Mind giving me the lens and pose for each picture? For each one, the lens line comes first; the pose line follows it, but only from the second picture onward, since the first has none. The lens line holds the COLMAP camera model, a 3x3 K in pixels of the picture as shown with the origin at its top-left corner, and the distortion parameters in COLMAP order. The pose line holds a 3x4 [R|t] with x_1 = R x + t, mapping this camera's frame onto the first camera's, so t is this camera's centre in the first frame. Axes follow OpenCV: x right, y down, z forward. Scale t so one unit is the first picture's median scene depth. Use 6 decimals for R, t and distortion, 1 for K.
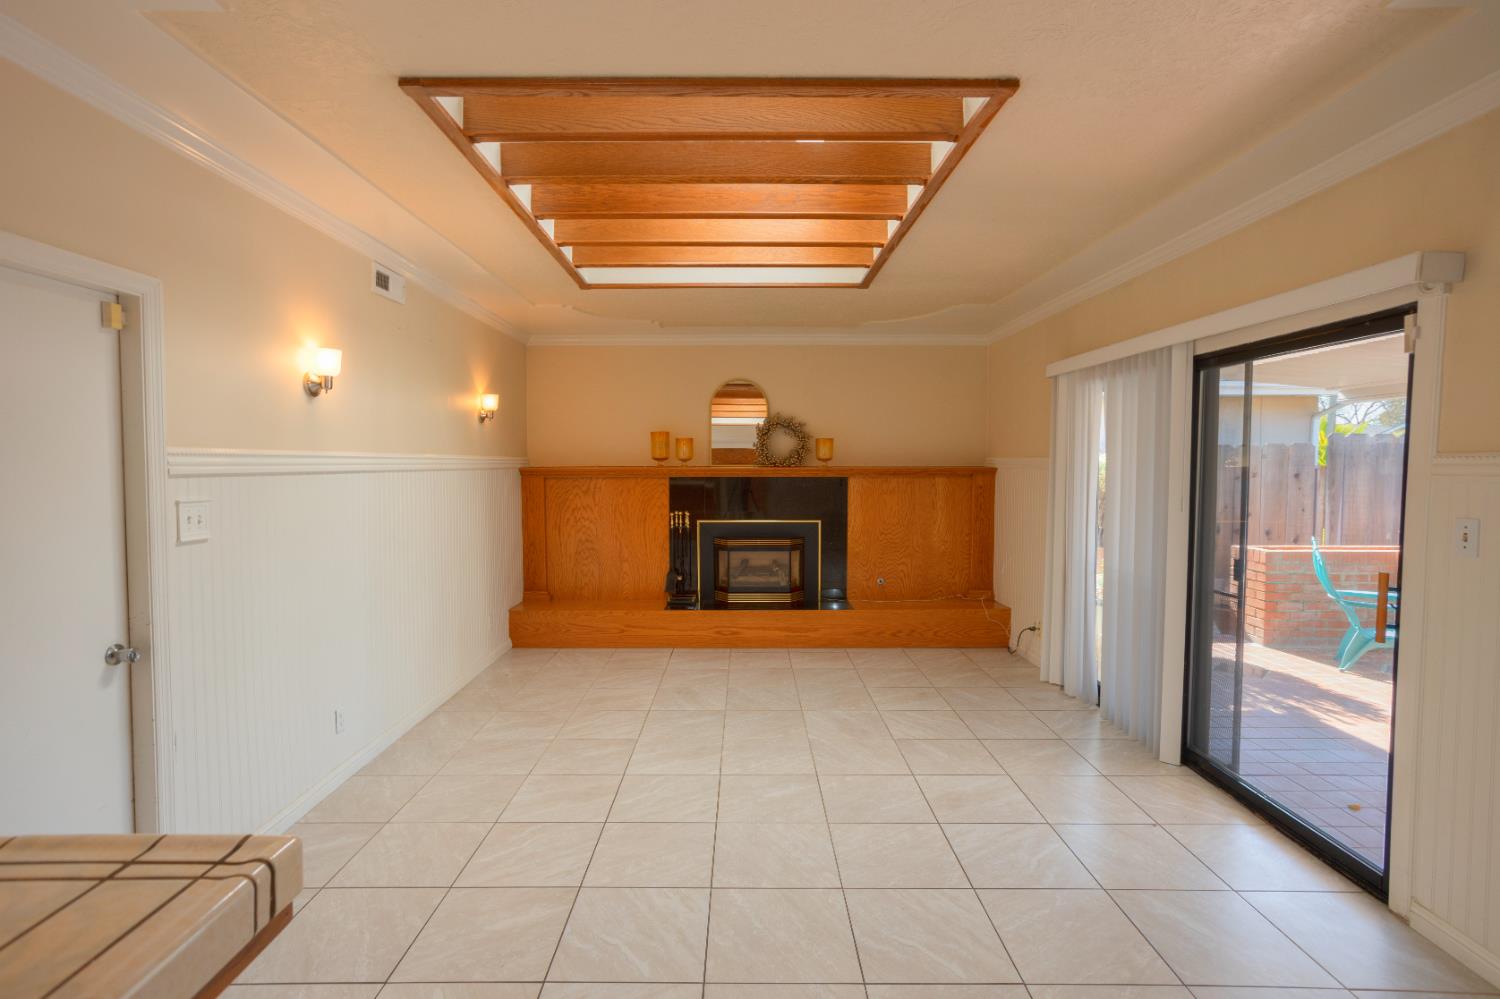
lens RADIAL K [[719.4, 0, 743.4], [0, 719.4, 494.4], [0, 0, 1]] dist [-0.029576, 0.015716]
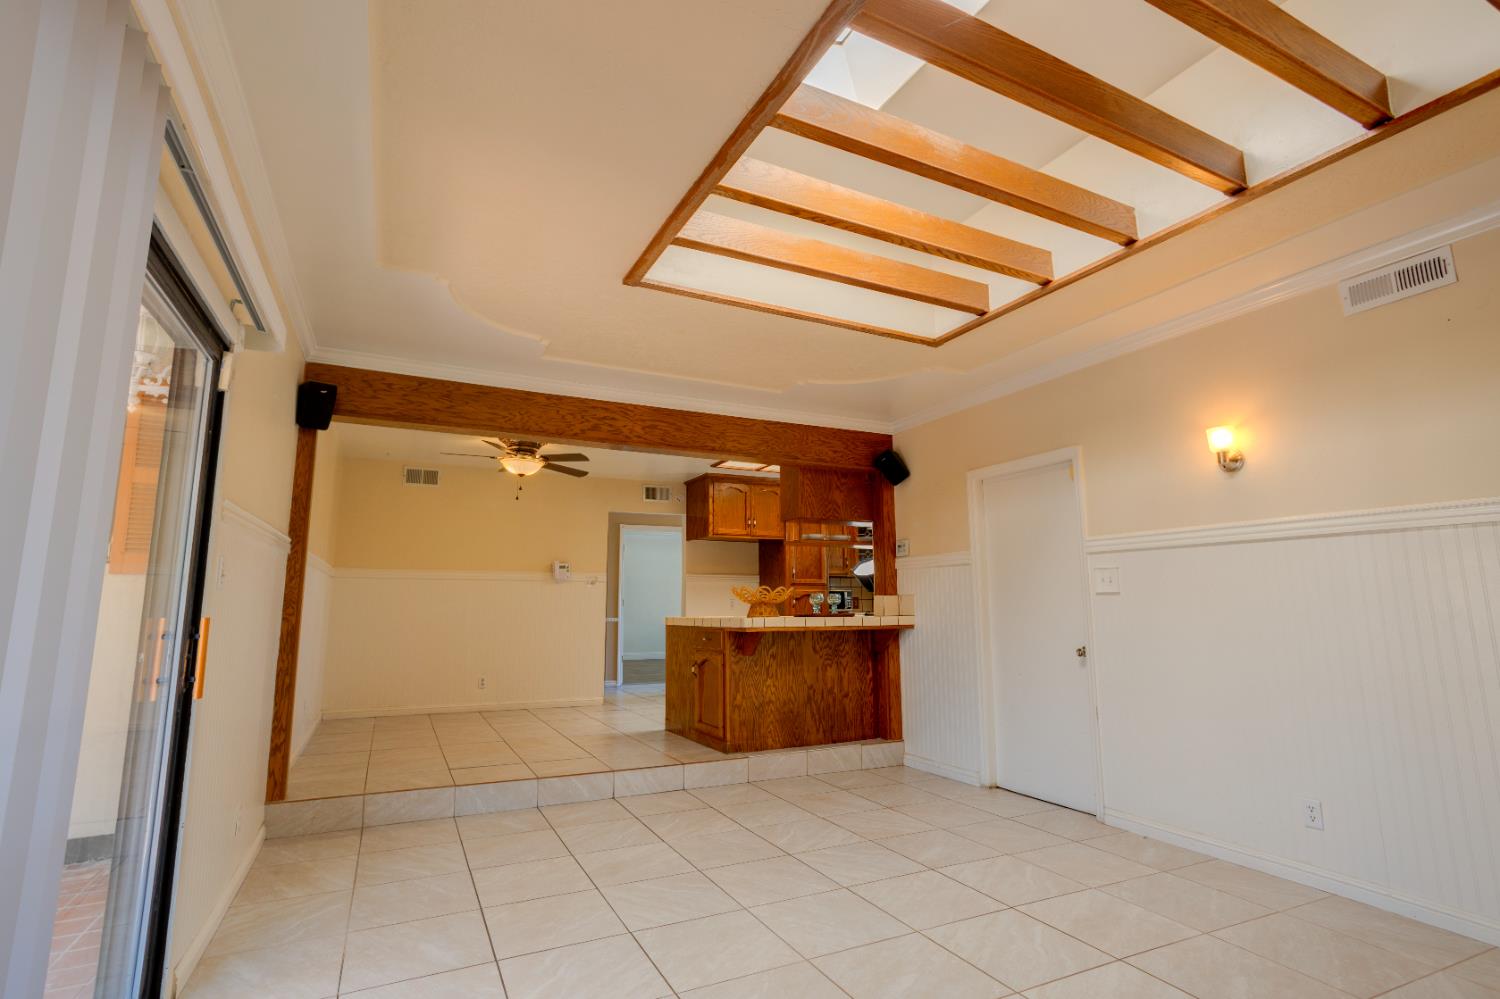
lens RADIAL K [[719.4, 0, 747.7], [0, 719.4, 497.2], [0, 0, 1]] dist [-0.029576, 0.015716]
pose [[-0.895004, -0.063834, -0.441467, 0.270070], [-0.016275, 0.993721, -0.110693, 0.016438], [0.445762, -0.091886, -0.890423, 0.831187]]
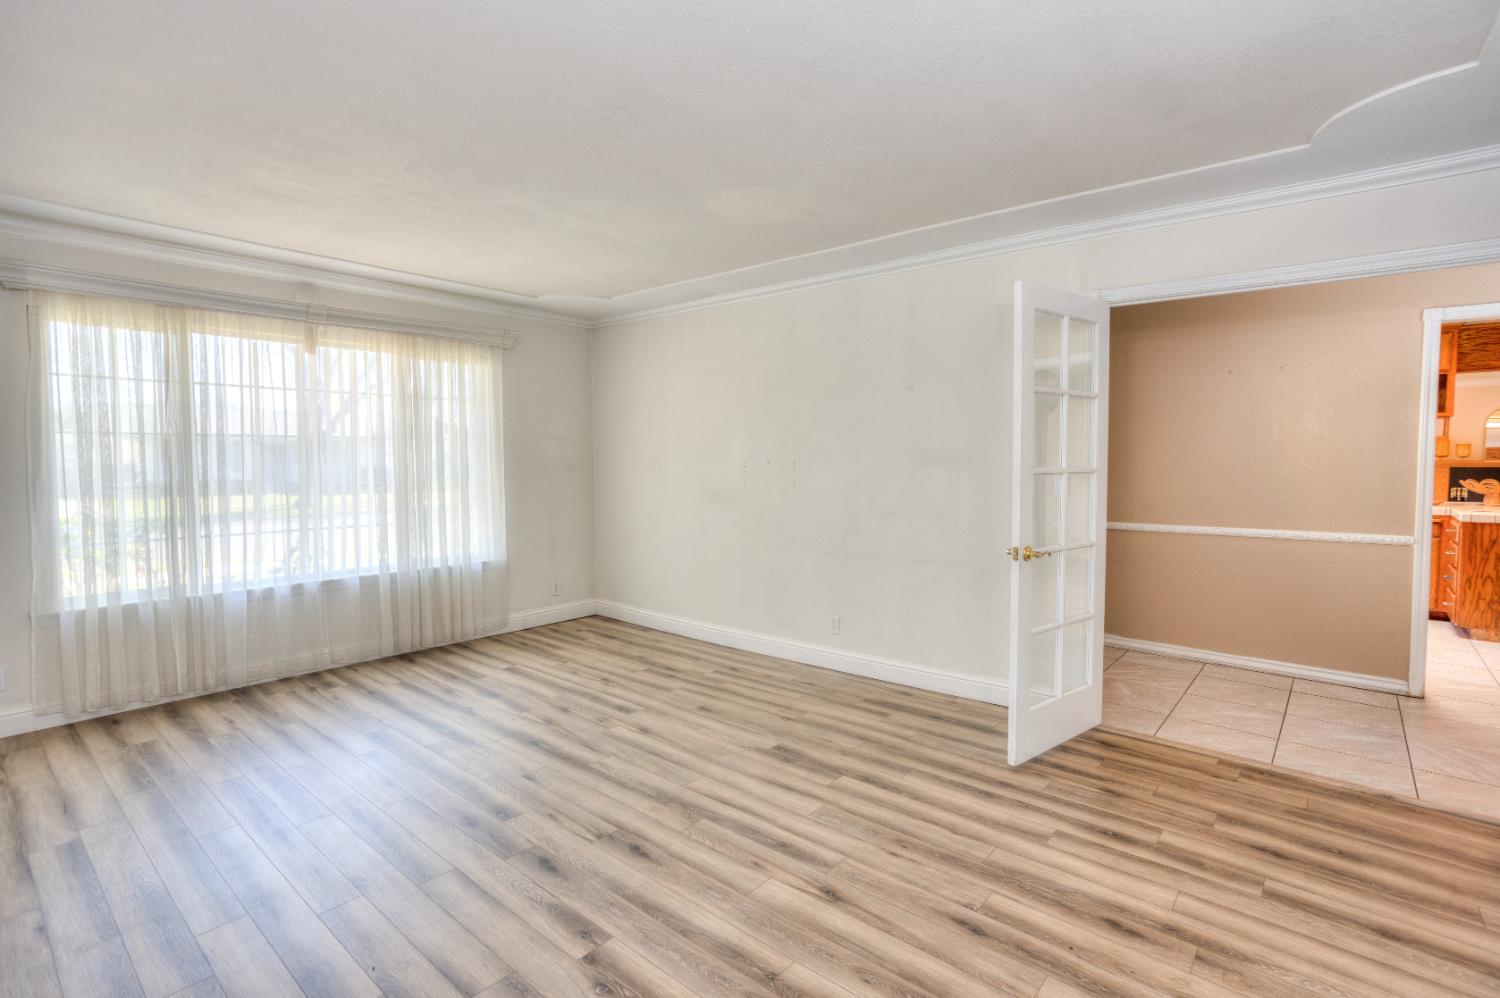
lens RADIAL K [[719.4, 0, 745.0], [0, 719.4, 493.4], [0, 0, 1]] dist [-0.029576, 0.015716]
pose [[0.755205, 0.029002, -0.654846, -0.263490], [-0.030523, 0.999493, 0.009065, 0.074287], [0.654777, 0.013142, 0.755708, -1.341315]]
